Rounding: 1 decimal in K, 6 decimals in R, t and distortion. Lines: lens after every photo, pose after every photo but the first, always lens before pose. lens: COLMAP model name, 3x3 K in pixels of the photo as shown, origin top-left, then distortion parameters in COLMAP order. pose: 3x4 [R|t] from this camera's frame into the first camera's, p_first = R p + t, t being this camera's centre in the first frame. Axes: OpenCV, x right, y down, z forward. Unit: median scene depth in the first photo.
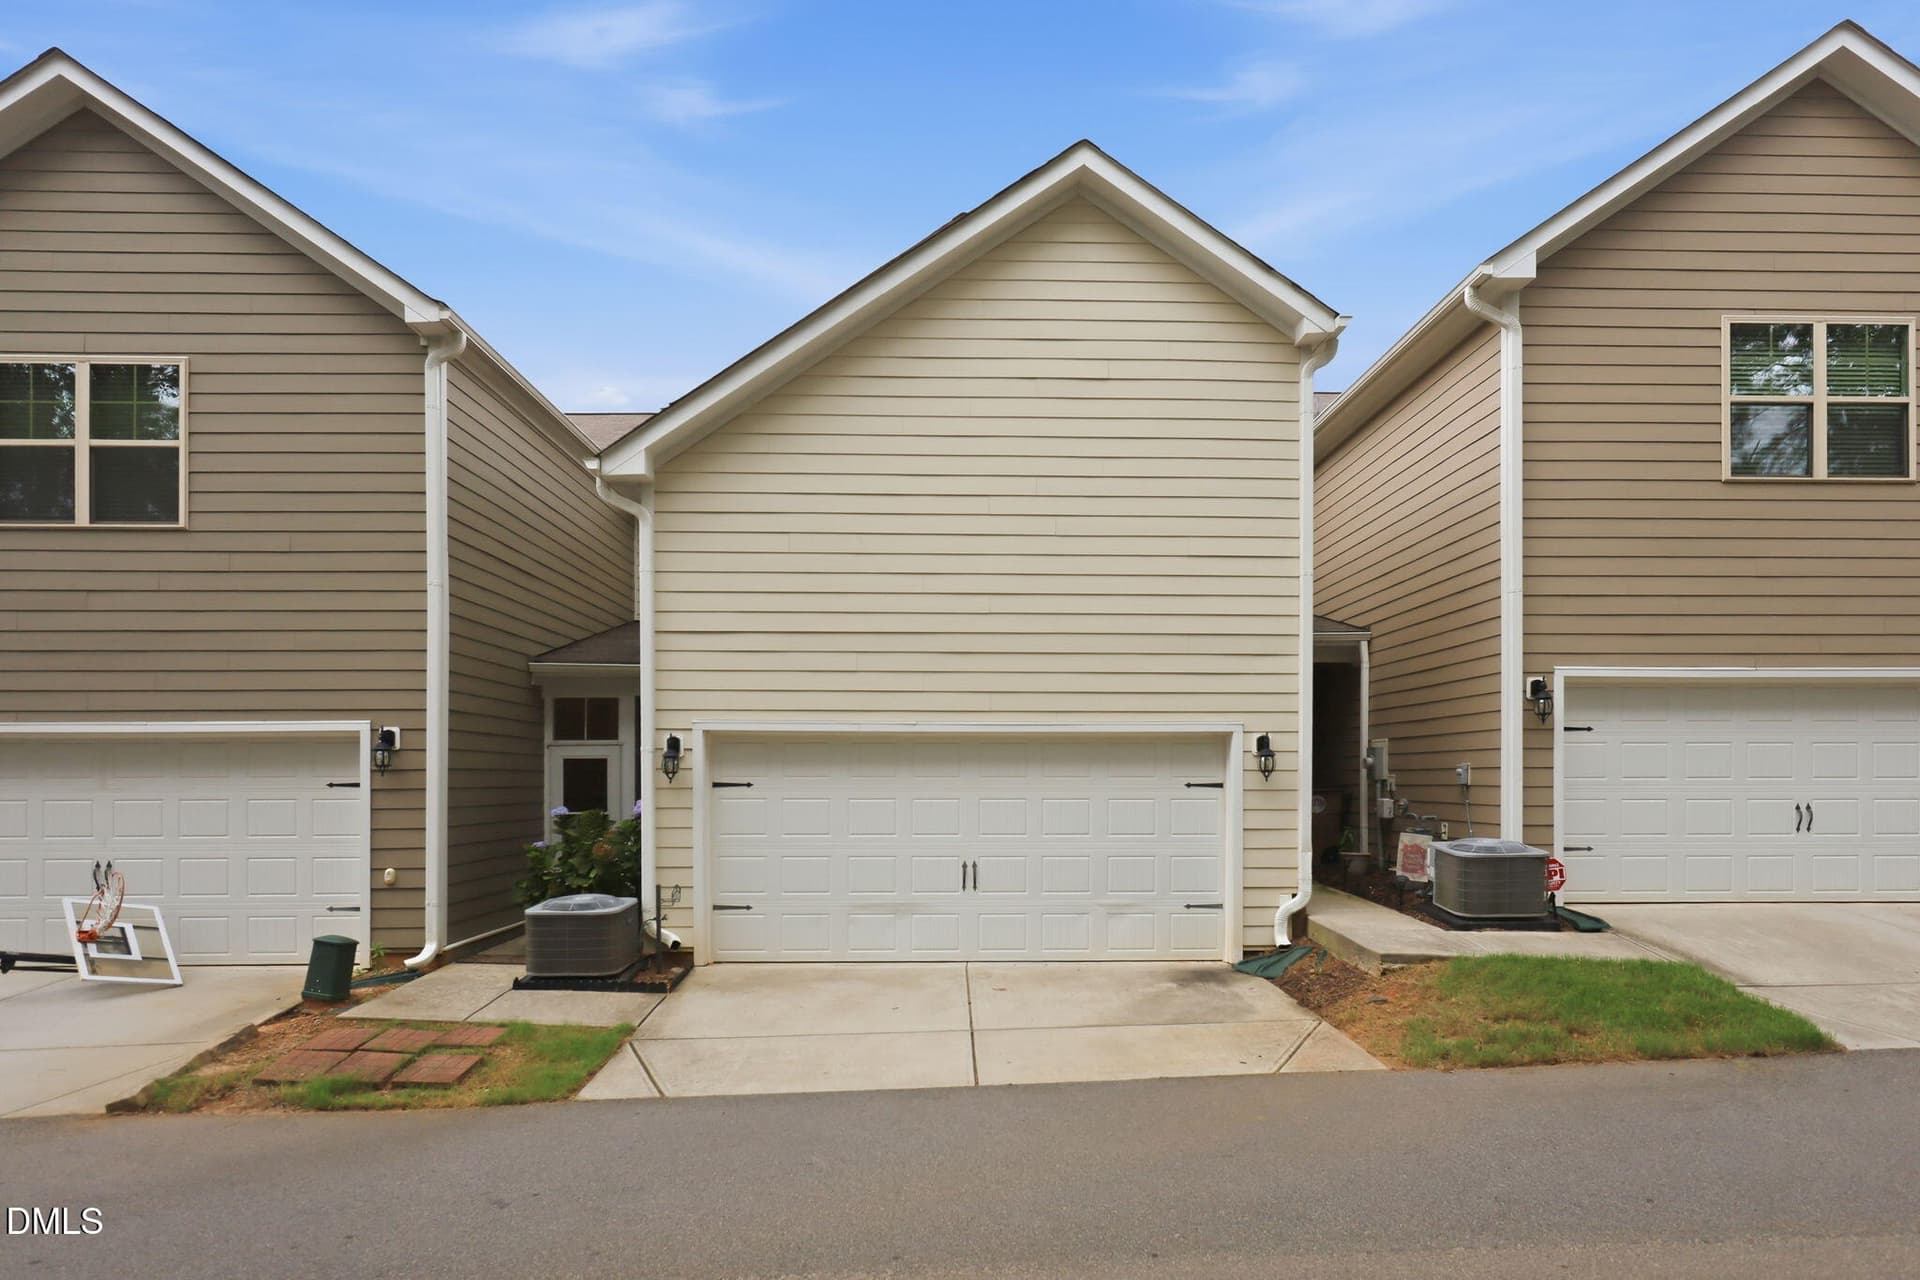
lens RADIAL K [[1086.1, 0, 960.0], [0, 1086.1, 640.0], [0, 0, 1]] dist [-0.001587, 0.000537]
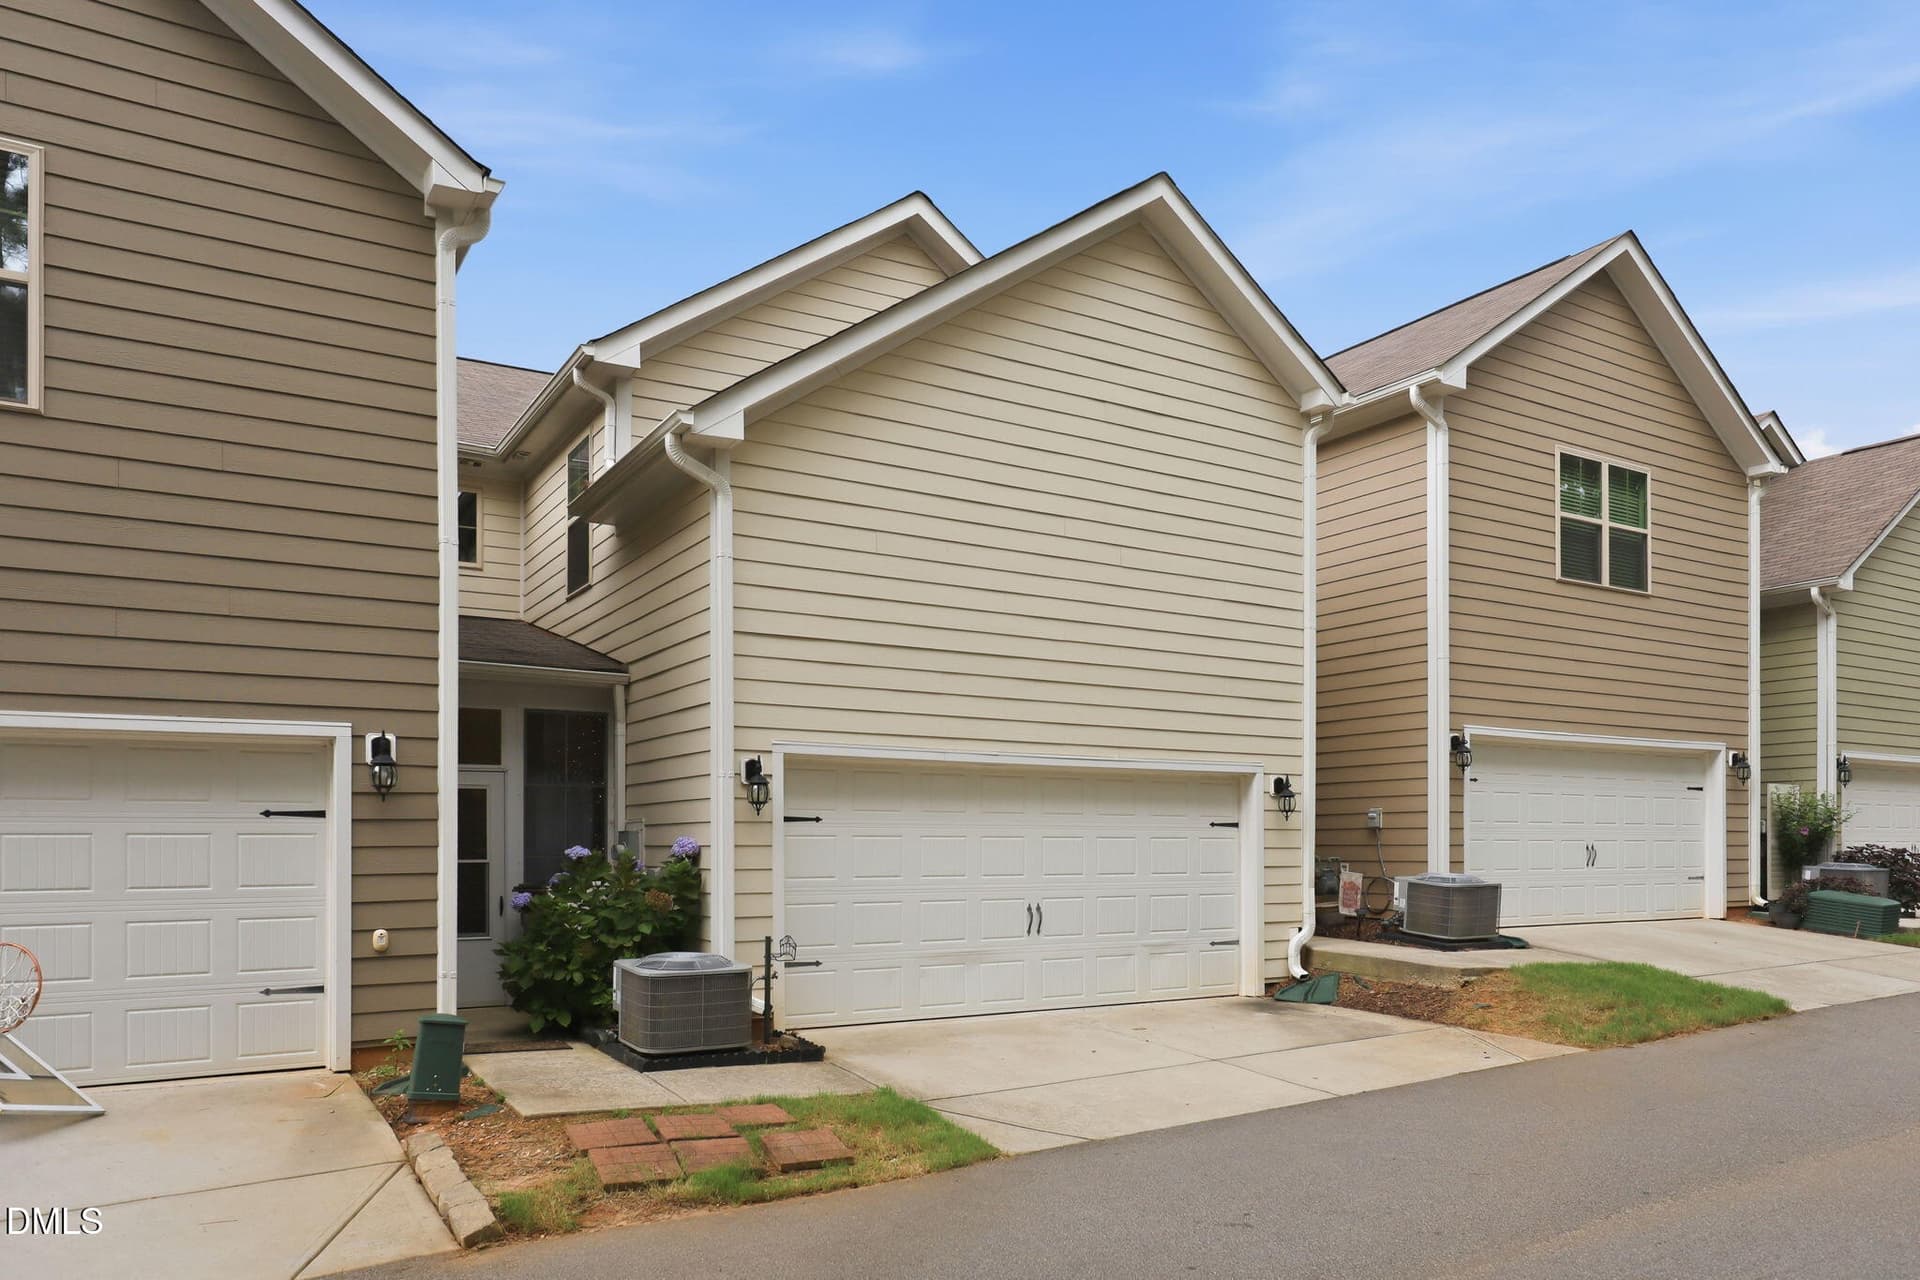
lens RADIAL K [[1299.4, 0, 960.6], [0, 1299.4, 661.5], [0, 0, 1]] dist [0.002996, -0.000047]
pose [[0.867550, 0.070754, 0.492292, -0.619087], [-0.063149, 0.997488, -0.032077, 0.035941], [-0.493325, -0.003260, 0.869839, 0.058711]]
